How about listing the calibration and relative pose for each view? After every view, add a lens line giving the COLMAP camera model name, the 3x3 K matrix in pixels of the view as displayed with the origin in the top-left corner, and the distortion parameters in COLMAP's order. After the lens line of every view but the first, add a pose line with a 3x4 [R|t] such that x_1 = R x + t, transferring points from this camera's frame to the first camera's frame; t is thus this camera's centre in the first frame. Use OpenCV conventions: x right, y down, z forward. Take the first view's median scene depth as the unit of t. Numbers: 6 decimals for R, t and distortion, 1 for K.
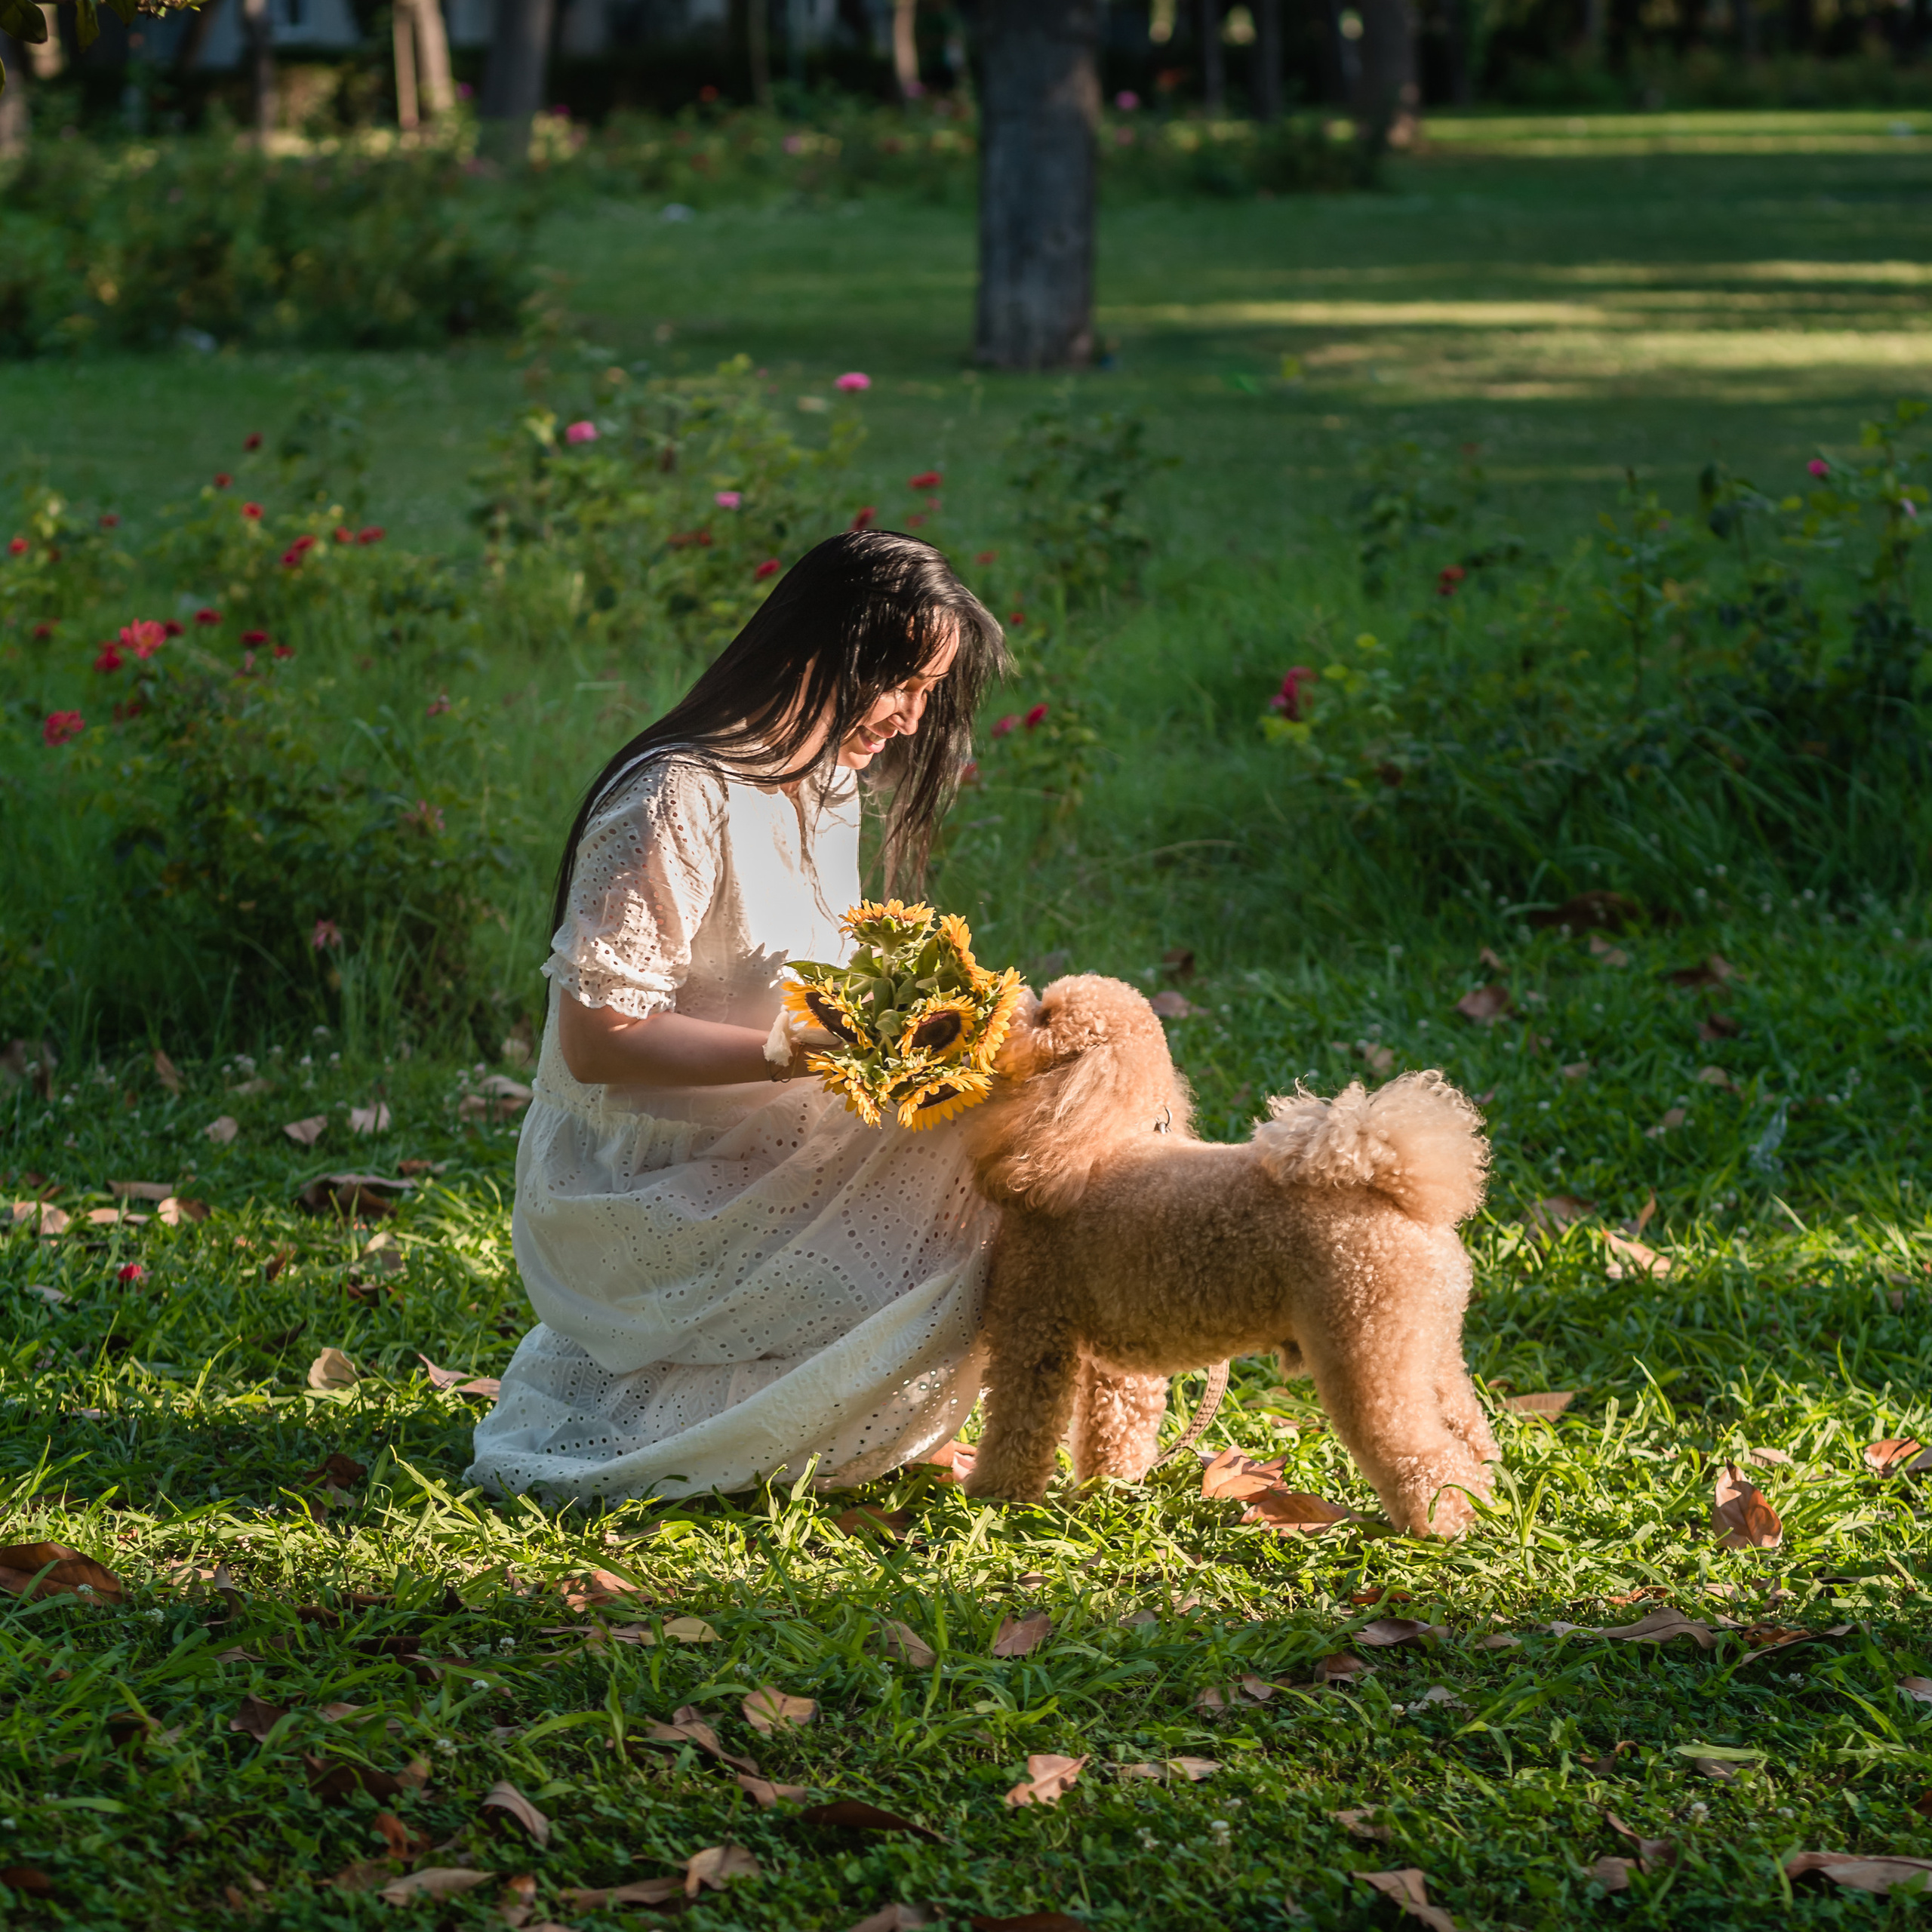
lens RADIAL K [[6860.6, 0, 966.0], [0, 6860.6, 966.0], [0, 0, 1]] dist [0.069918, -0.193719]
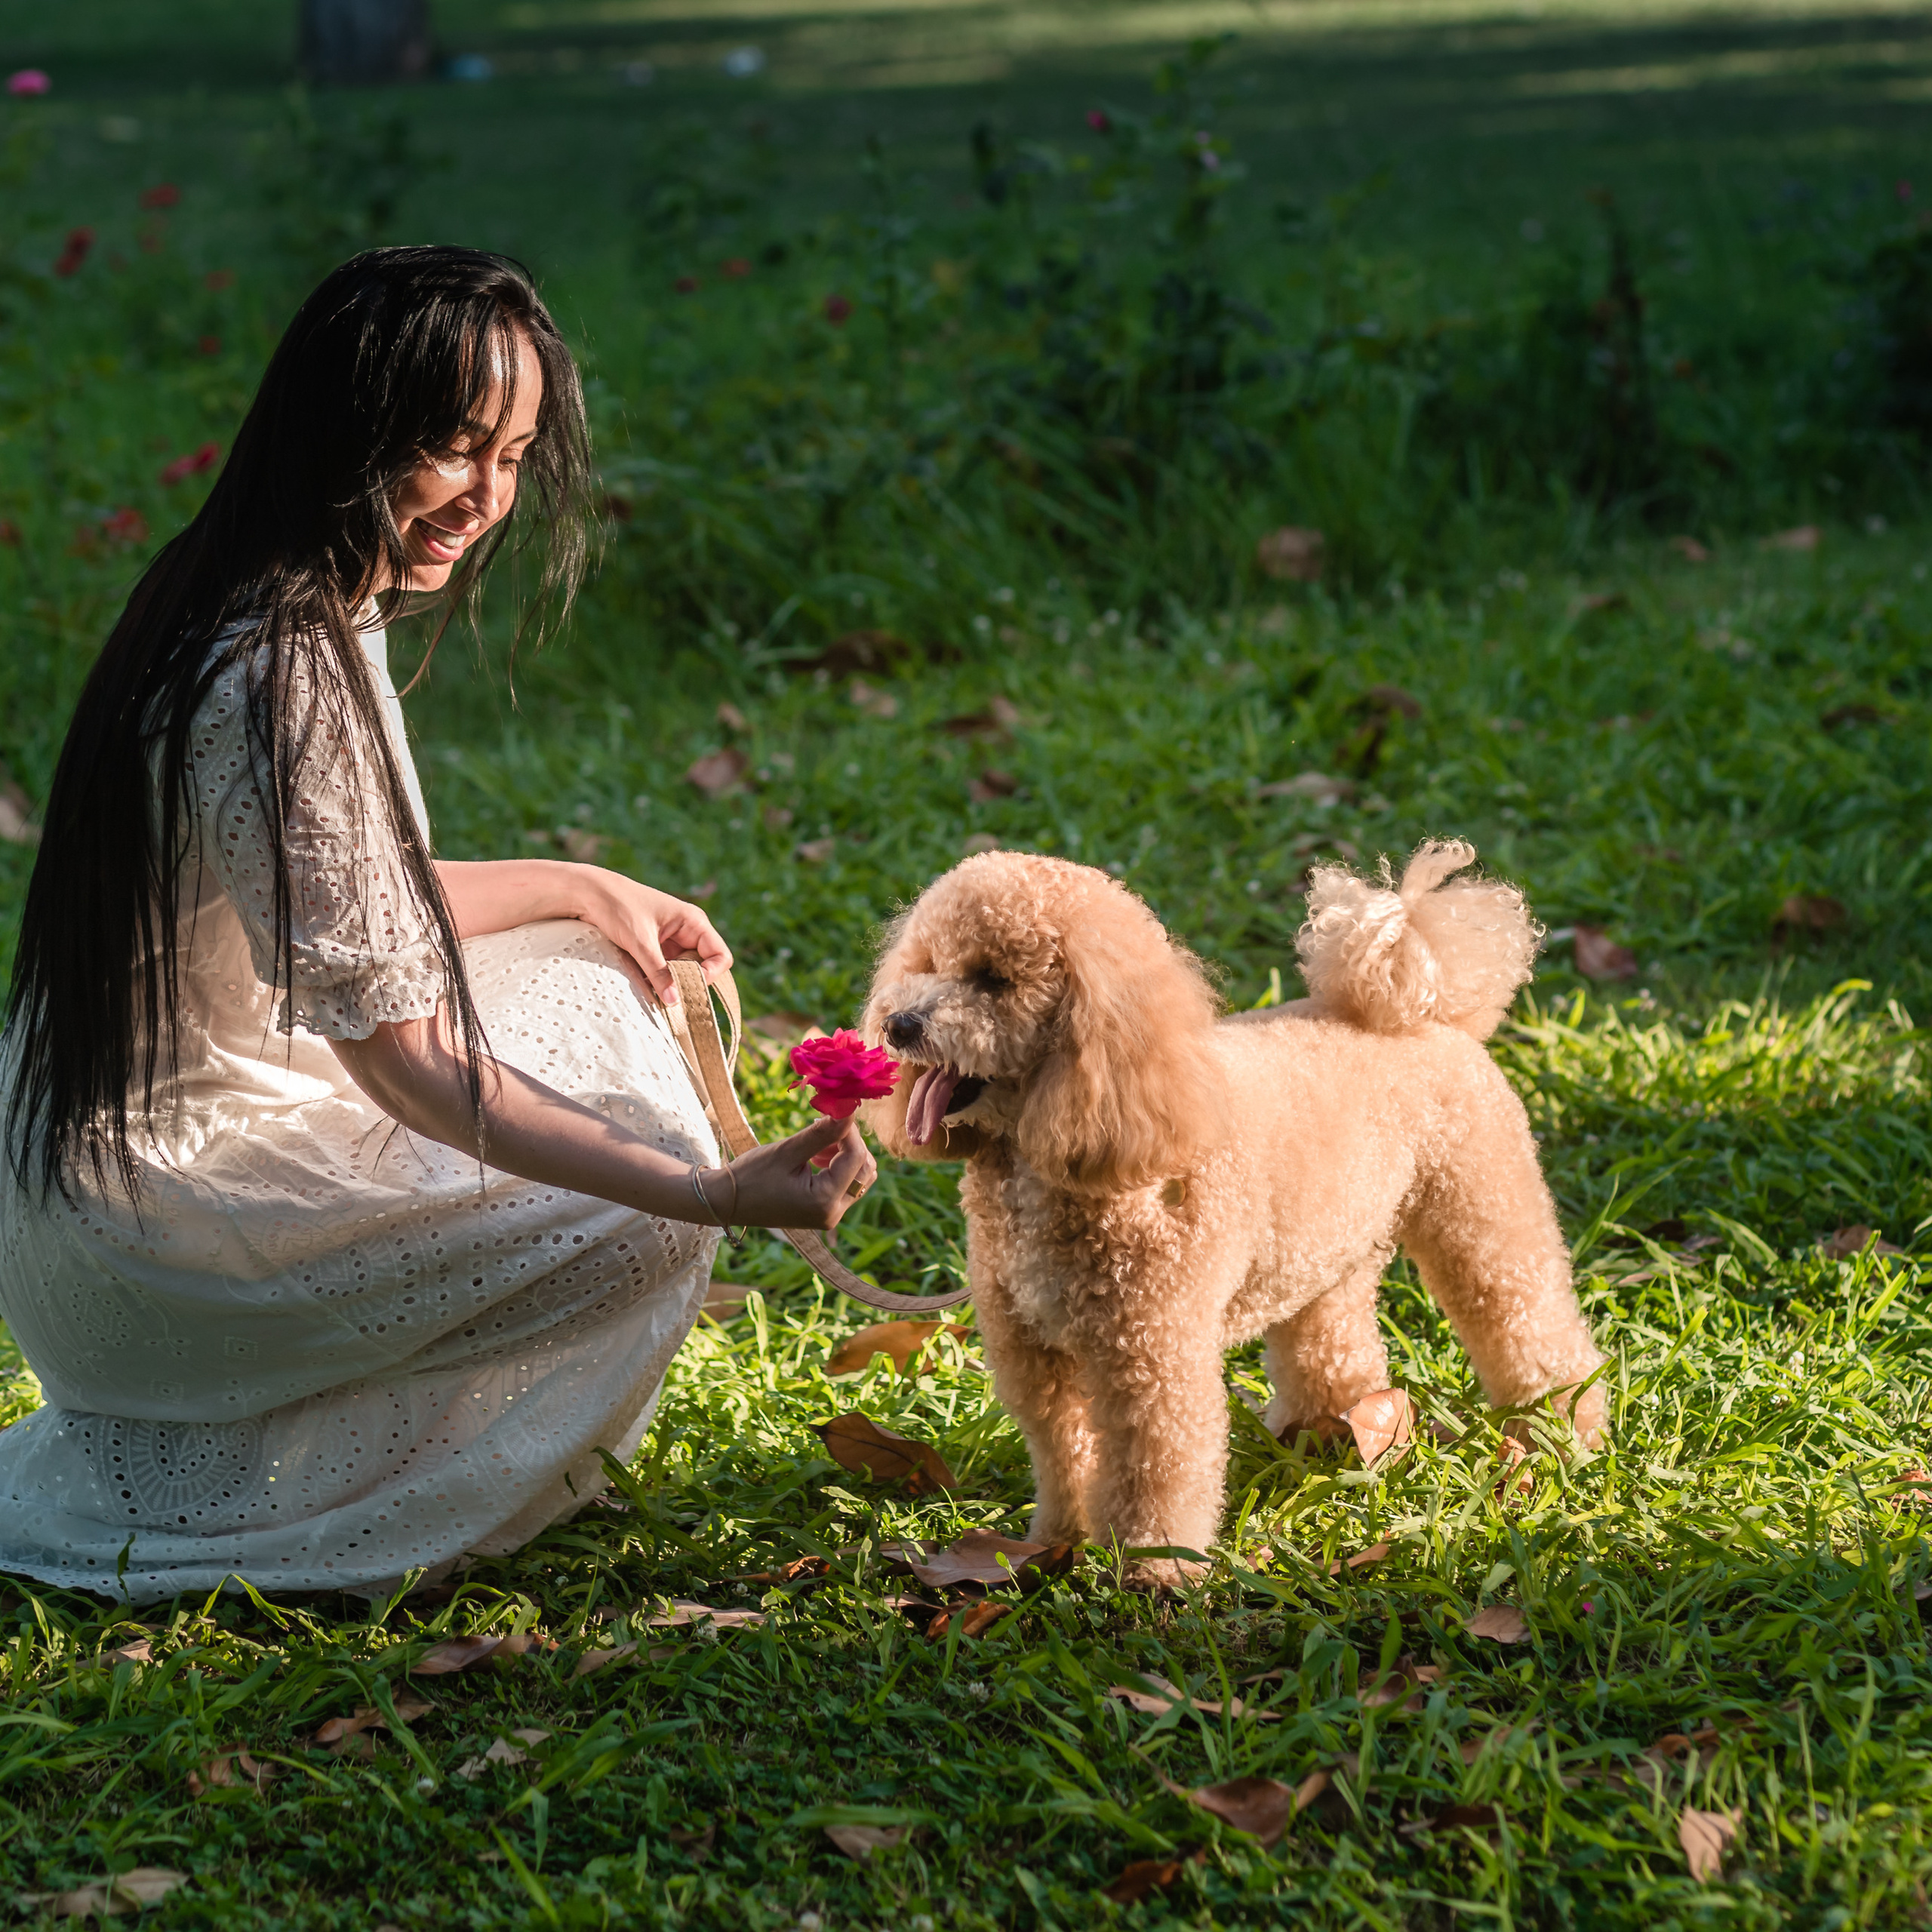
lens RADIAL K [[6860.6, 0, 966.0], [0, 6860.6, 966.0], [0, 0, 1]] dist [0.069918, -0.193719]
pose [[0.995587, -0.061367, 0.070994, 0.042033], [0.058507, 0.997416, 0.041692, -0.003888], [-0.073369, -0.037355, 0.996605, 0.151001]]
